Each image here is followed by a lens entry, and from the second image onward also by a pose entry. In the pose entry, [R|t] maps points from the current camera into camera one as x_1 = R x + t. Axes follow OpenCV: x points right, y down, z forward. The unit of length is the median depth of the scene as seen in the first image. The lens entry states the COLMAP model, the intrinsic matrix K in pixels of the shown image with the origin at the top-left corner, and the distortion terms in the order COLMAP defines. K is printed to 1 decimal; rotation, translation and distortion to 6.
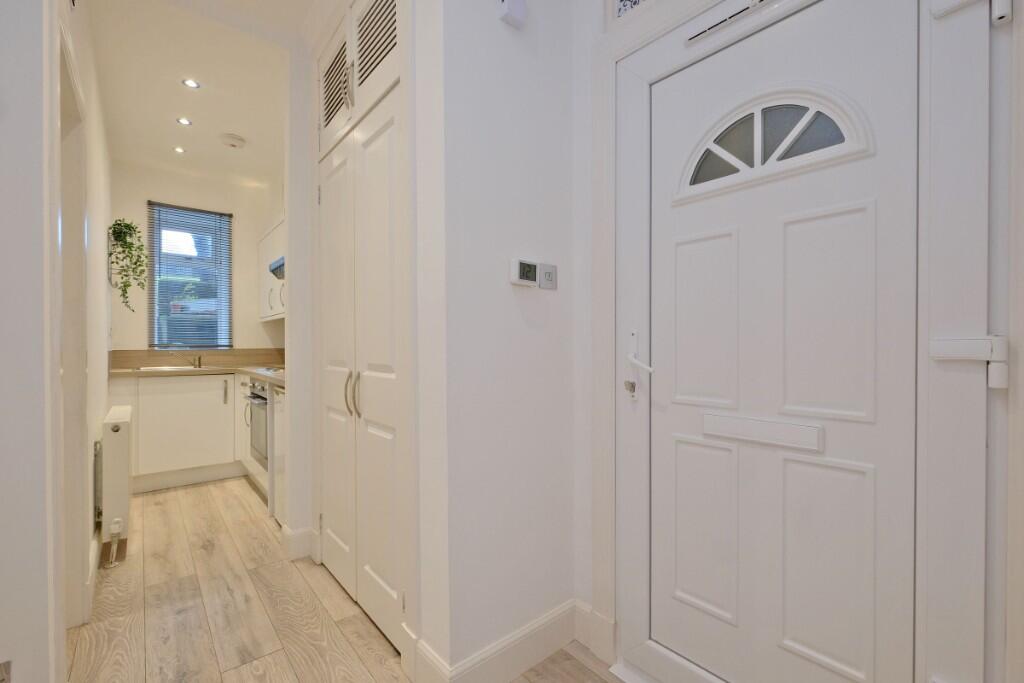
lens RADIAL K [[445.4, 0, 510.5], [0, 445.4, 348.1], [0, 0, 1]] dist [-0.006402, -0.000312]
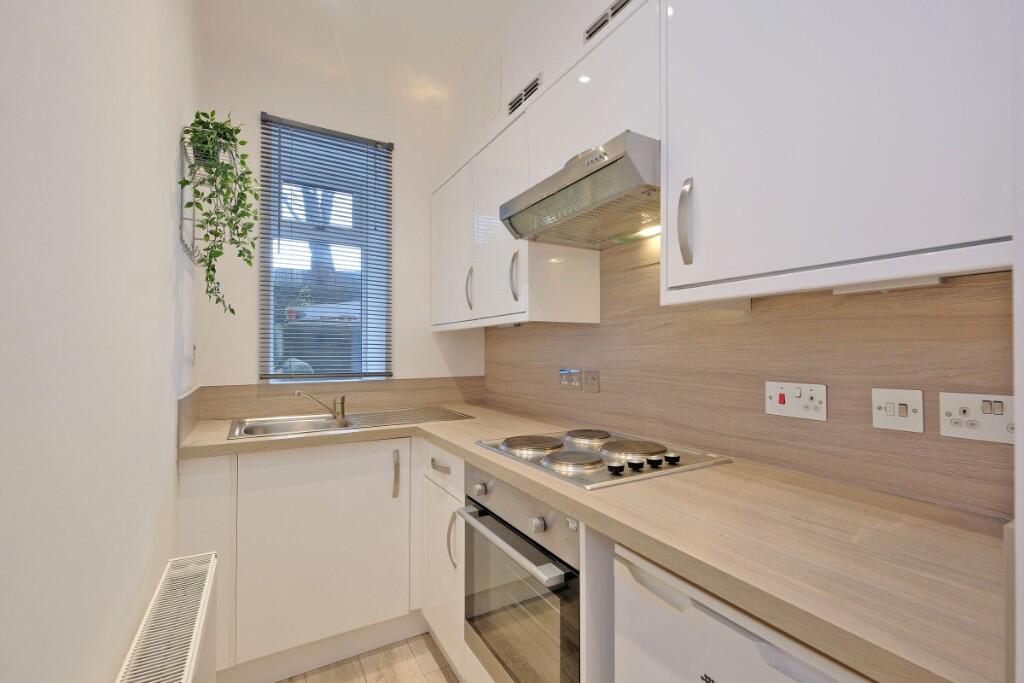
lens RADIAL K [[445.4, 0, 512.7], [0, 445.4, 347.0], [0, 0, 1]] dist [-0.006402, -0.000312]
pose [[0.985110, 0.000764, -0.171926, -0.461371], [-0.003673, 0.999855, -0.016601, -0.038013], [0.171888, 0.016985, 0.984970, 0.572059]]
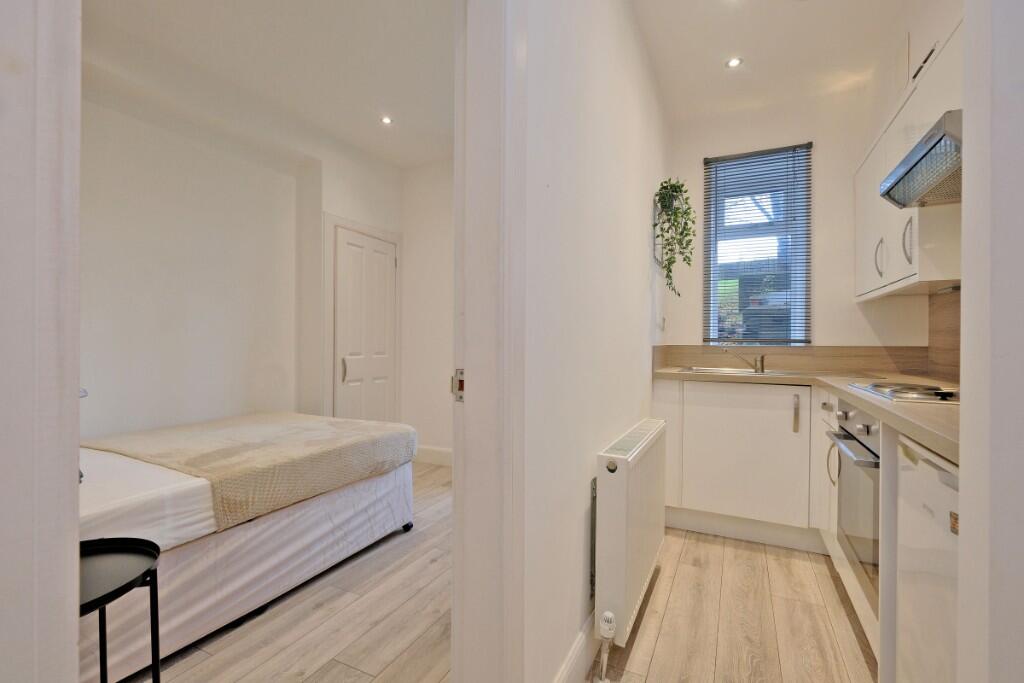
lens RADIAL K [[445.4, 0, 516.2], [0, 445.4, 341.0], [0, 0, 1]] dist [-0.006402, -0.000312]
pose [[0.401318, 0.002535, -0.915935, -0.243008], [-0.013877, 0.999898, -0.003313, 0.003433], [0.915833, 0.014040, 0.401313, 0.412675]]
